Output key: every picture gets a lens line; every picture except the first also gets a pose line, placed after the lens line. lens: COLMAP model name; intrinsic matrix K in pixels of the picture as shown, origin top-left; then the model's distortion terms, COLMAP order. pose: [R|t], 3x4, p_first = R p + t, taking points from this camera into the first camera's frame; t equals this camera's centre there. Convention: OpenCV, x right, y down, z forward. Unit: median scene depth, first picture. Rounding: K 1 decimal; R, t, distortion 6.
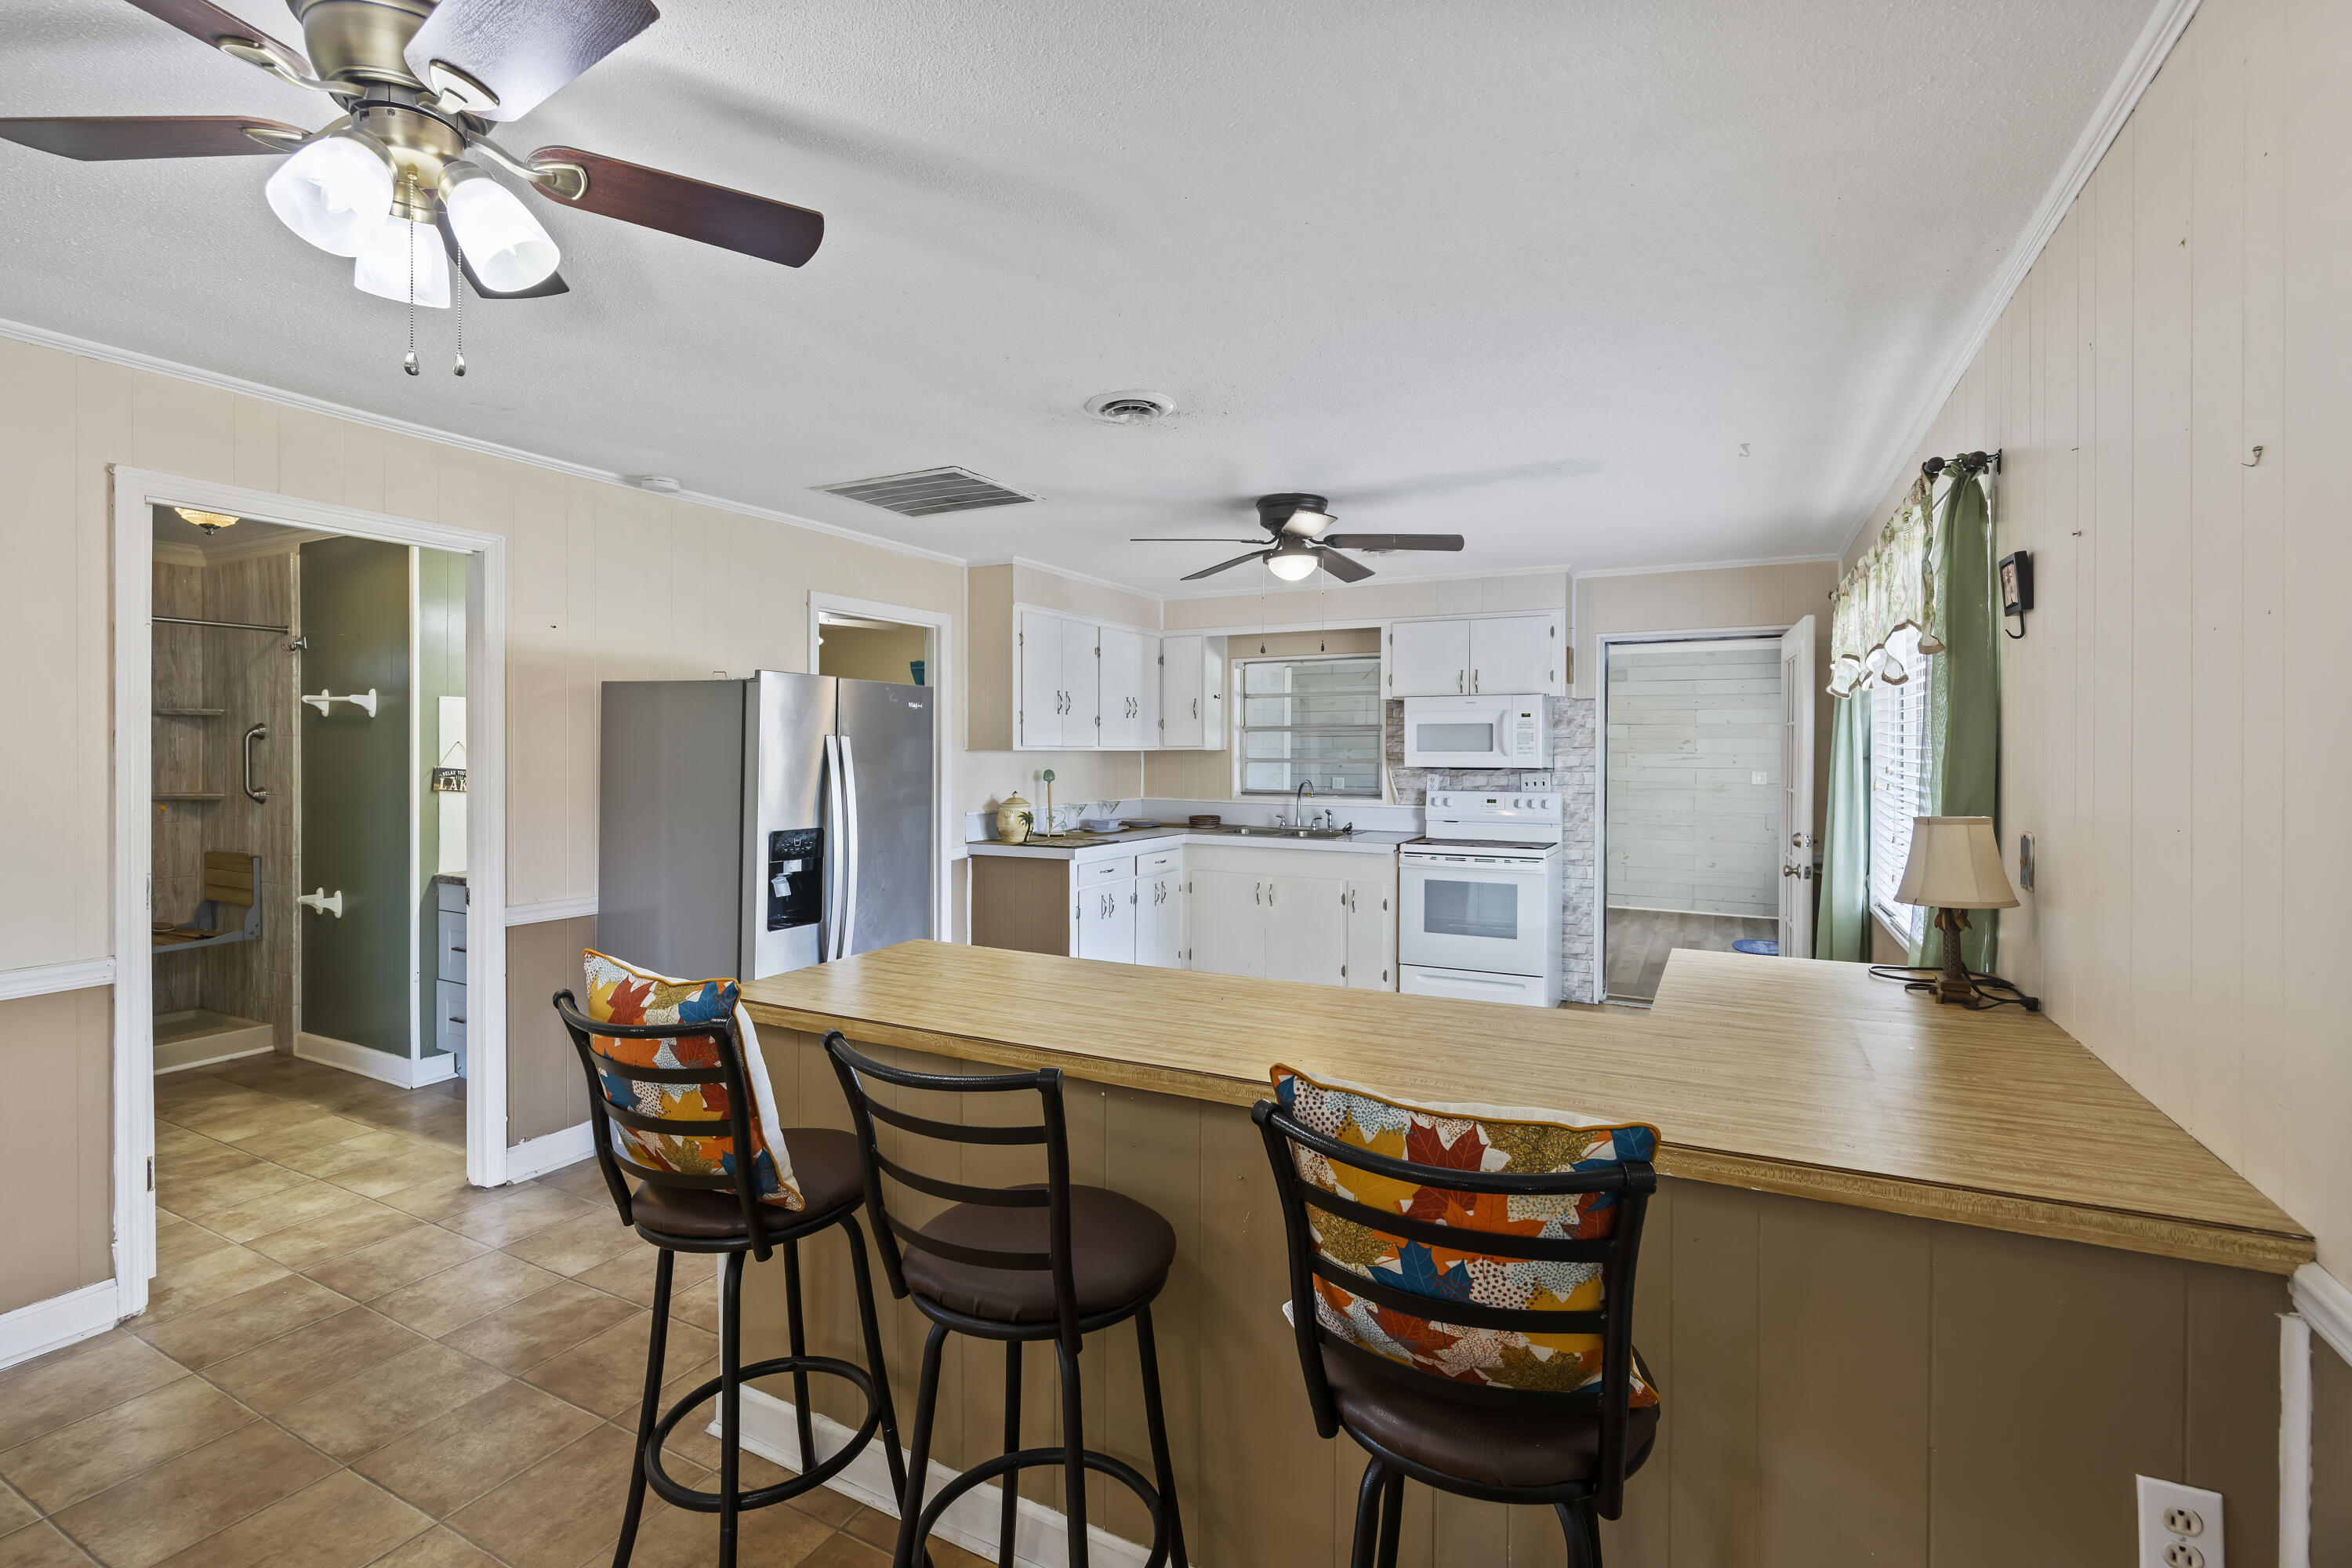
lens RADIAL K [[1056.3, 0, 1163.3], [0, 1056.3, 759.9], [0, 0, 1]] dist [-0.006522, -0.000734]
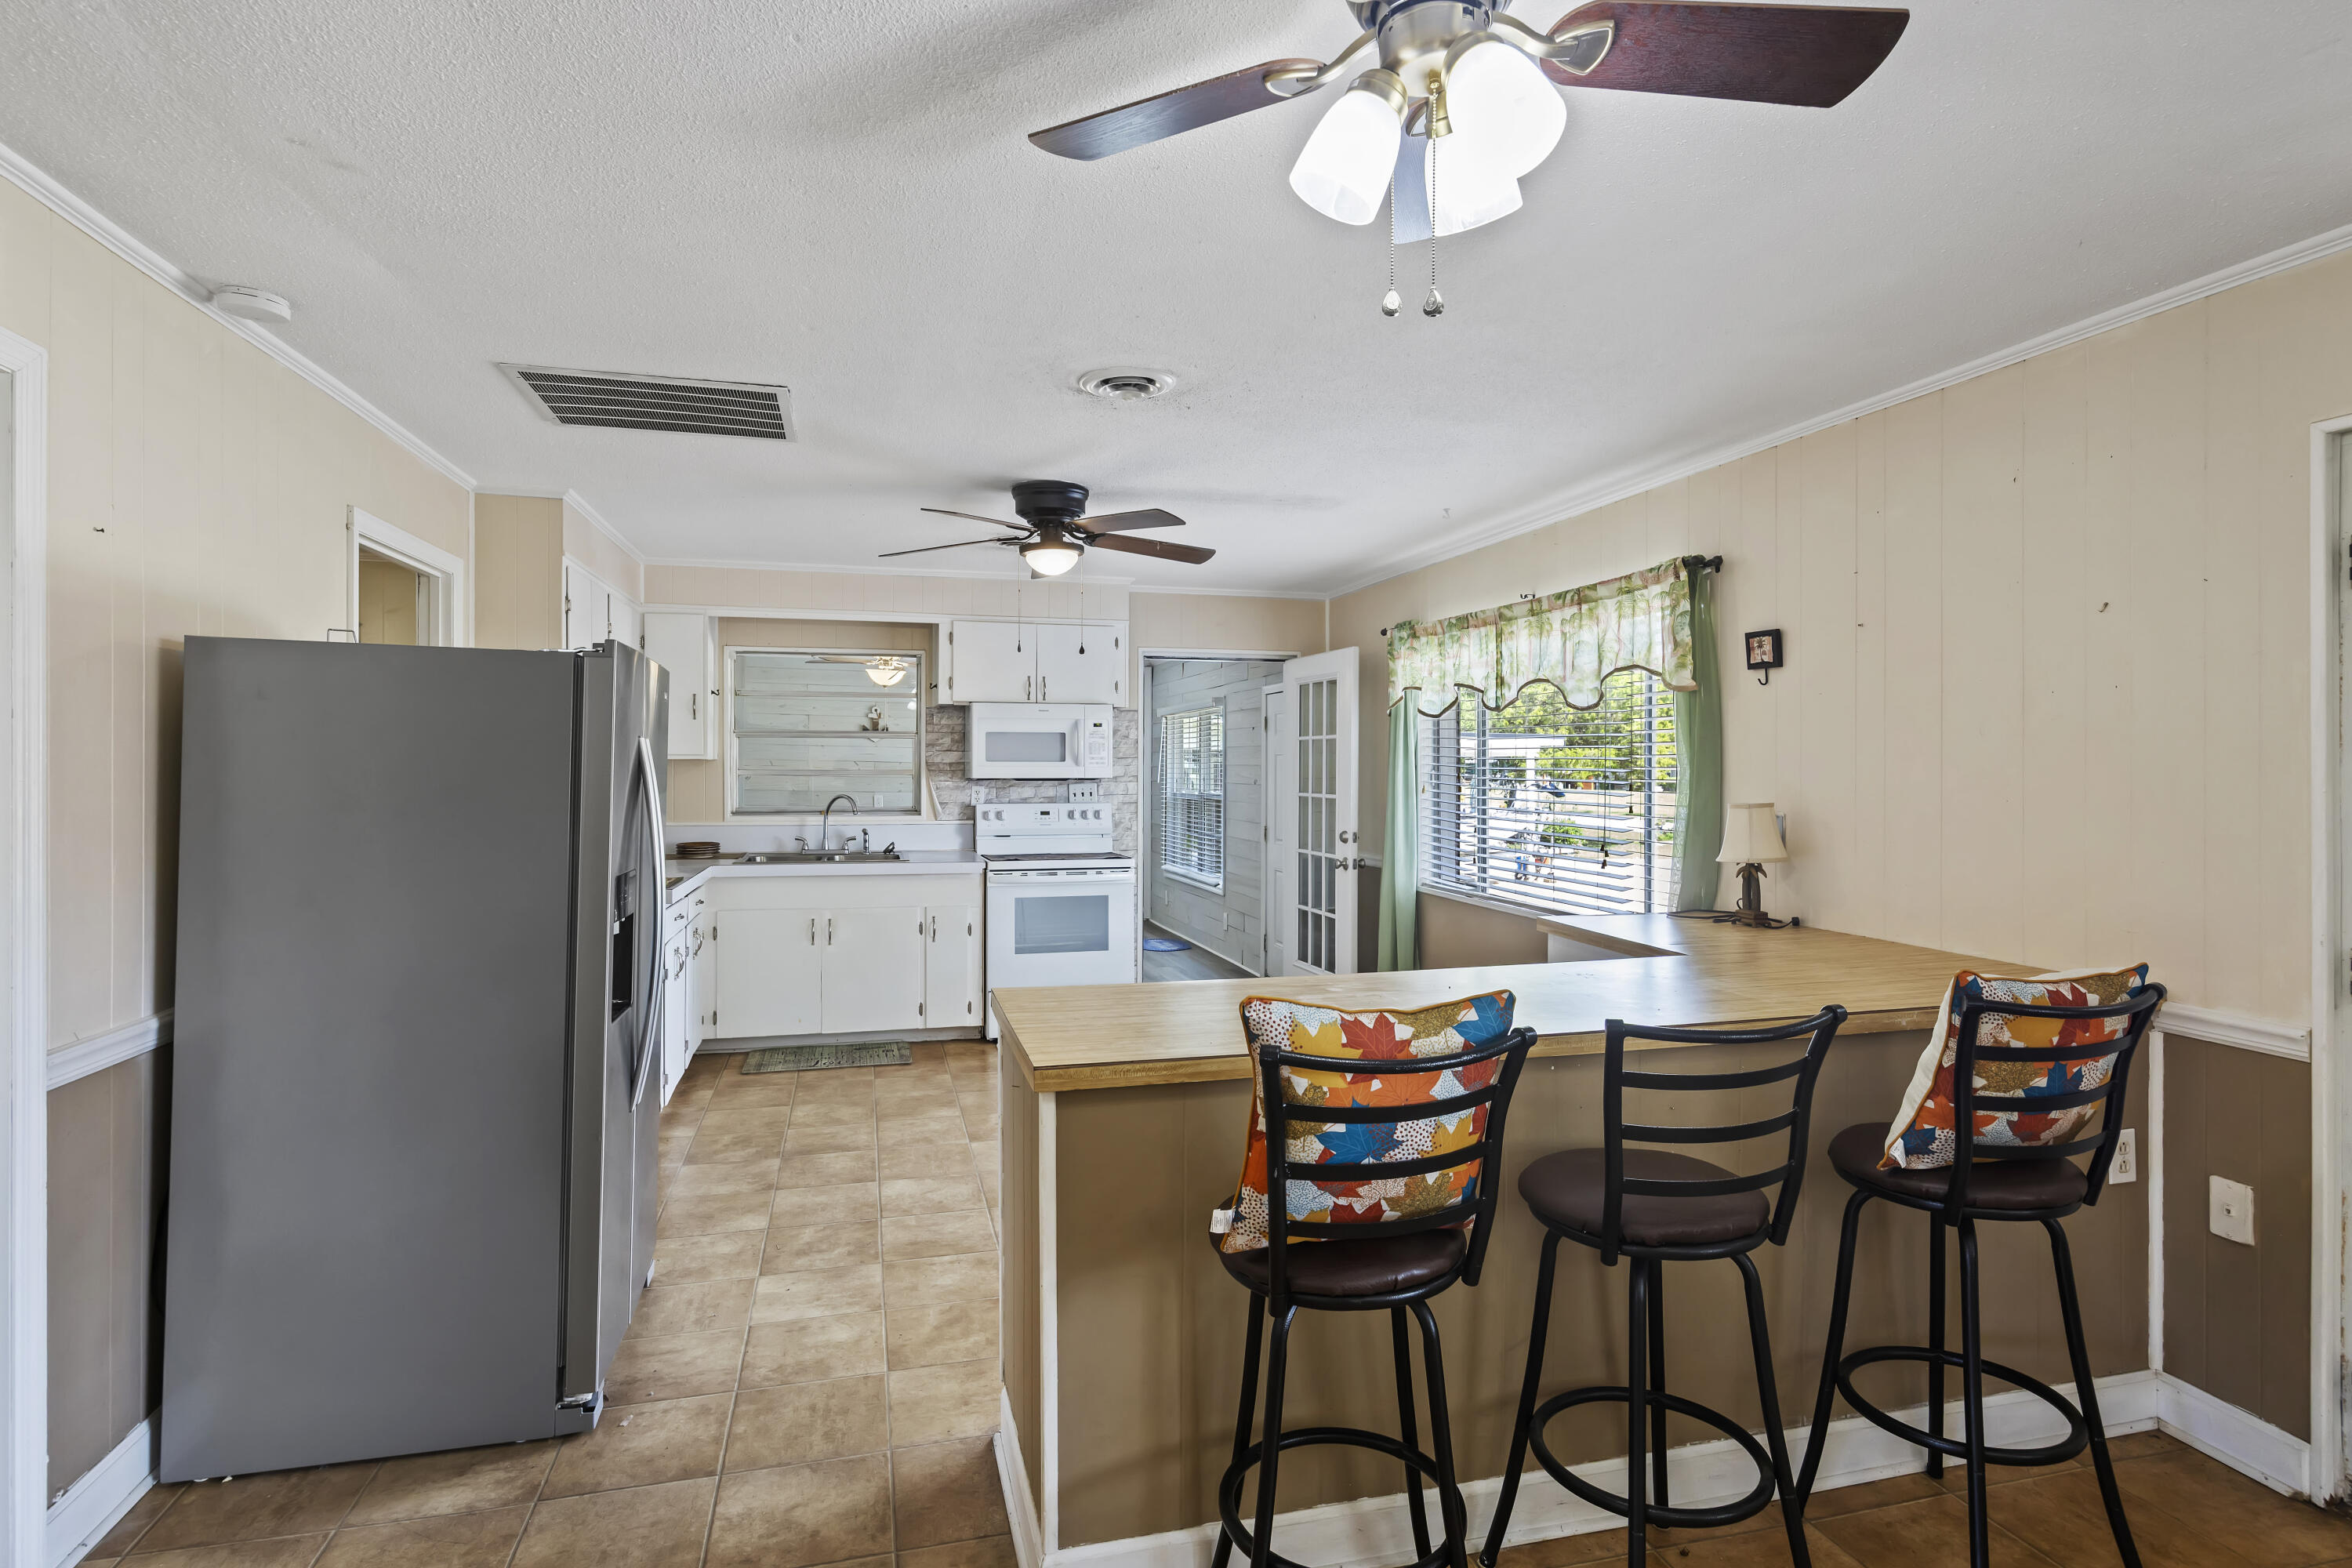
lens RADIAL K [[1219.5, 0, 1182.2], [0, 1219.5, 764.3], [0, 0, 1]] dist [-0.002923, 0.001450]
pose [[0.731819, 0.000225, 0.681499, -0.363646], [0.005440, 0.999966, -0.006172, 0.001875], [-0.681478, 0.008224, 0.731793, 0.100579]]
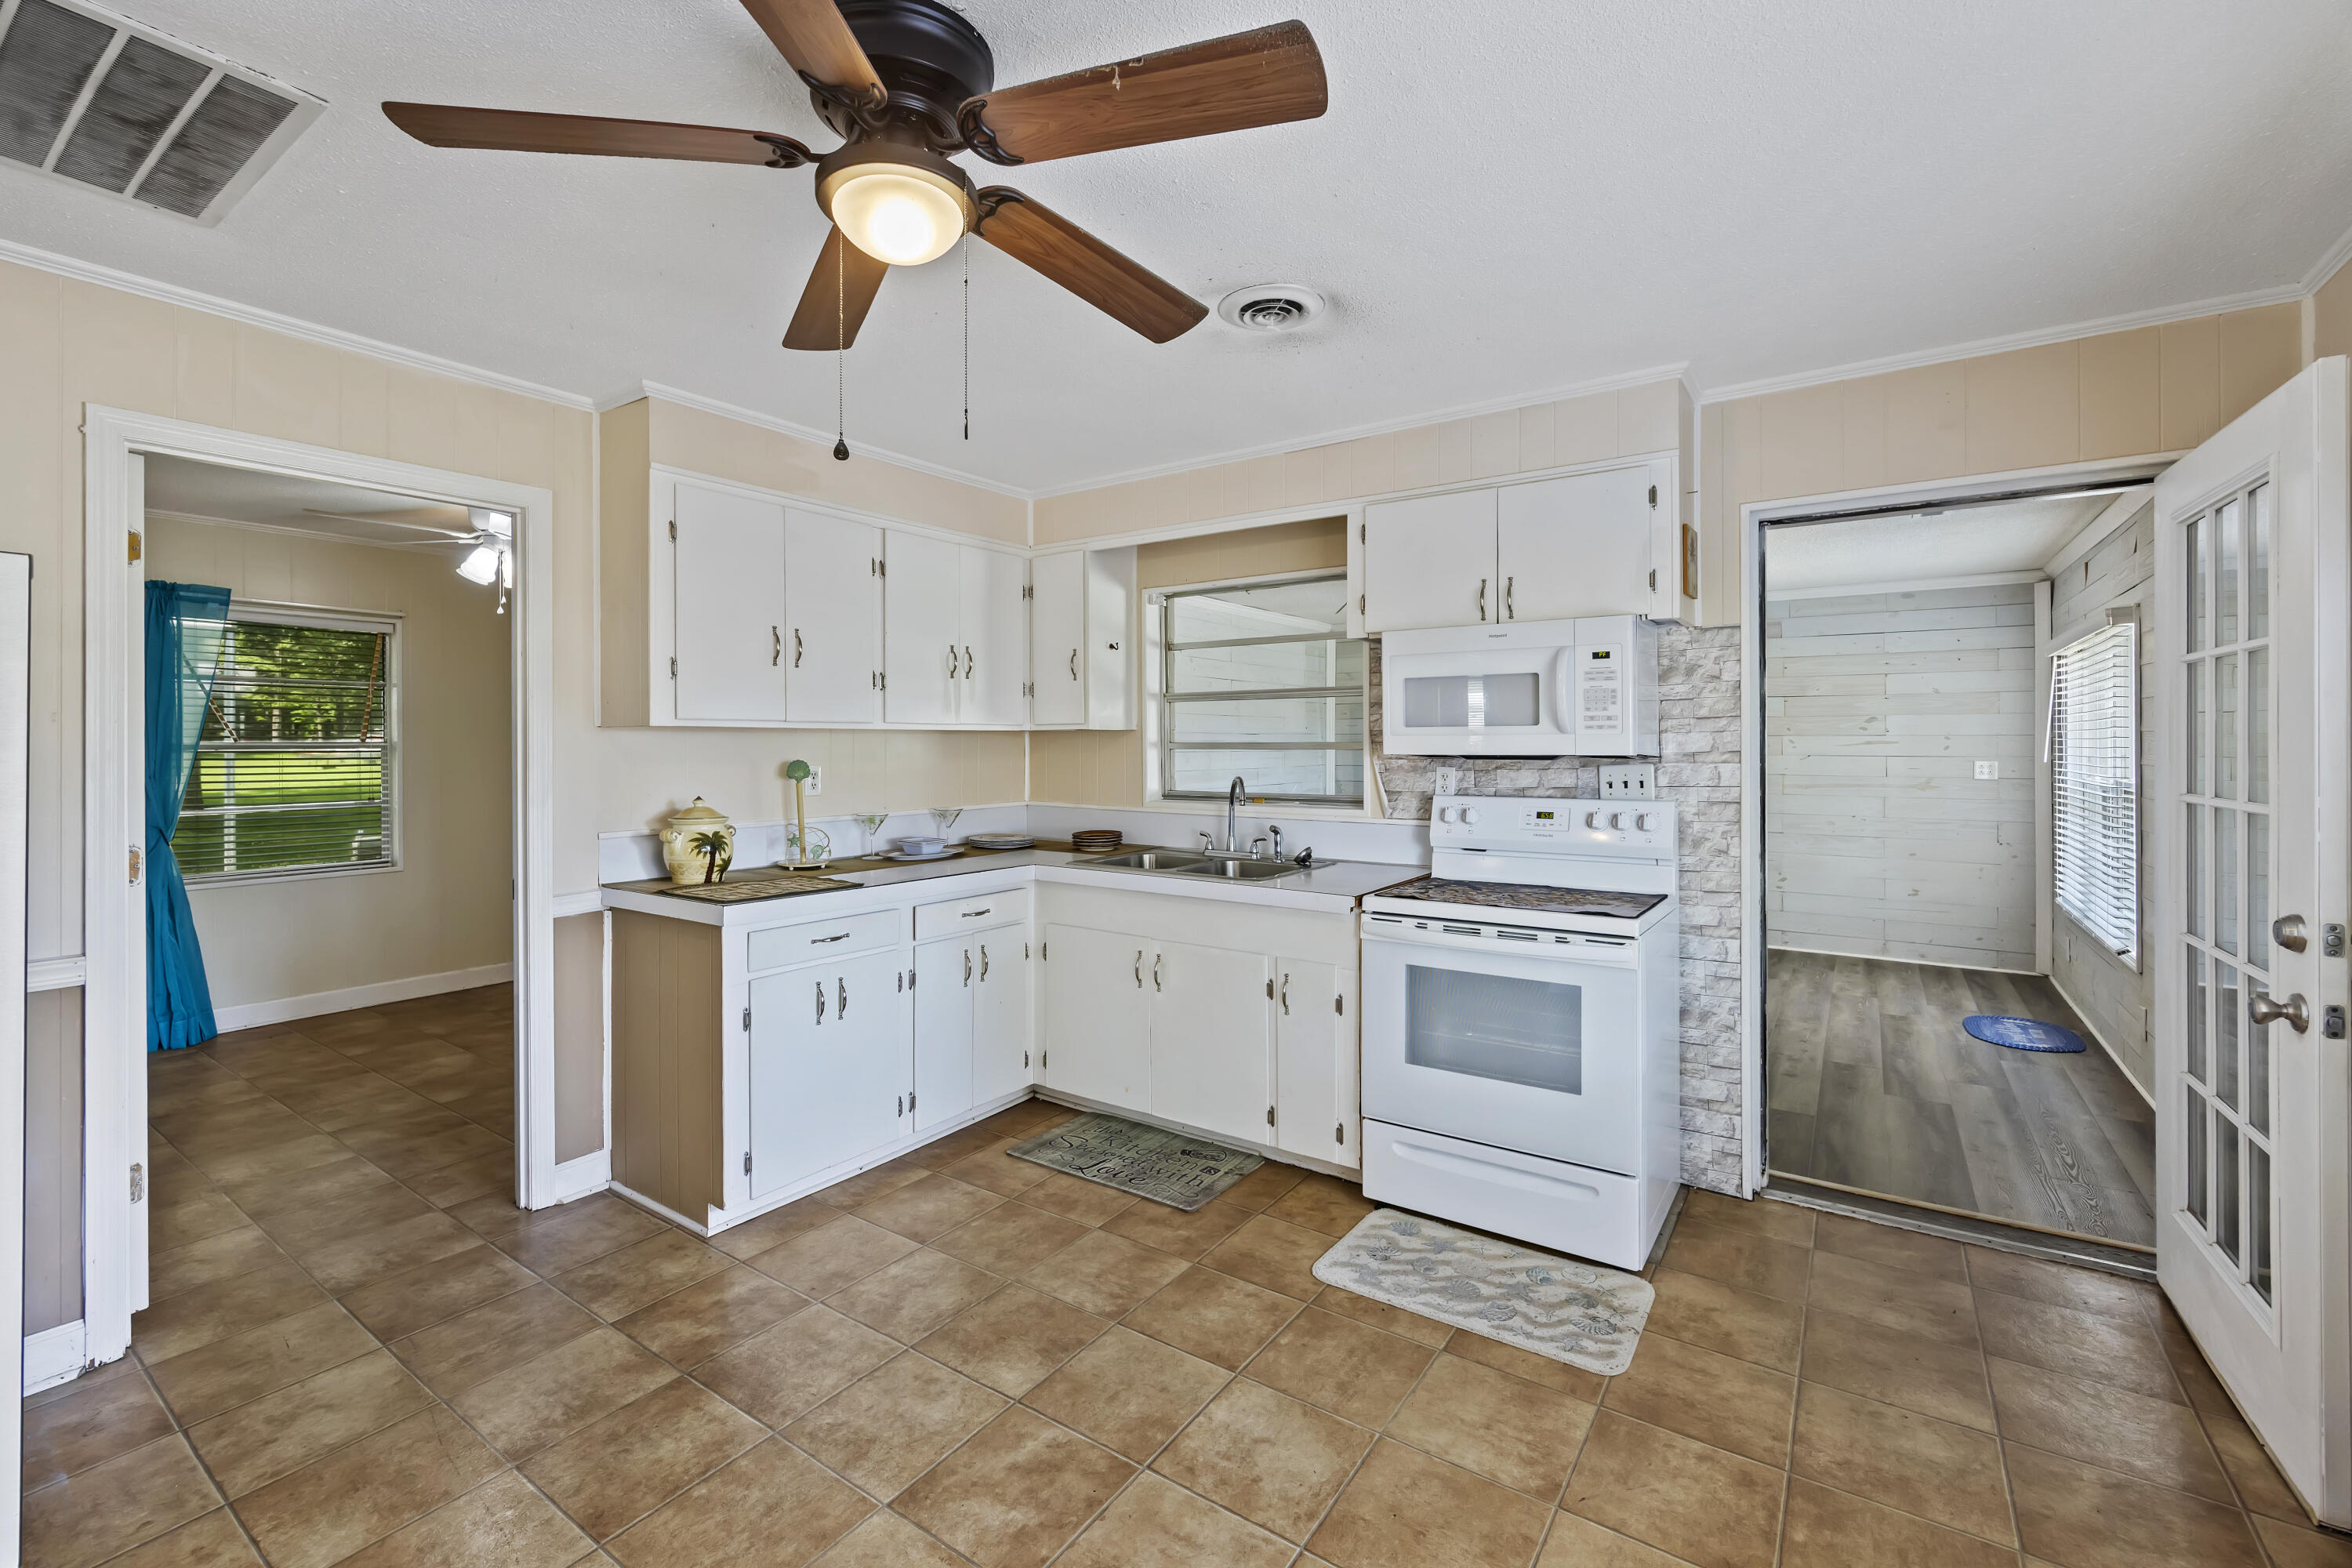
lens RADIAL K [[1005.4, 0, 1173.2], [0, 1005.4, 739.7], [0, 0, 1]] dist [0.000066, -0.000264]
pose [[0.992837, -0.004316, -0.119397, 0.182612], [0.003069, 0.999939, -0.010627, 0.004002], [0.119435, 0.010185, 0.992790, 0.455462]]
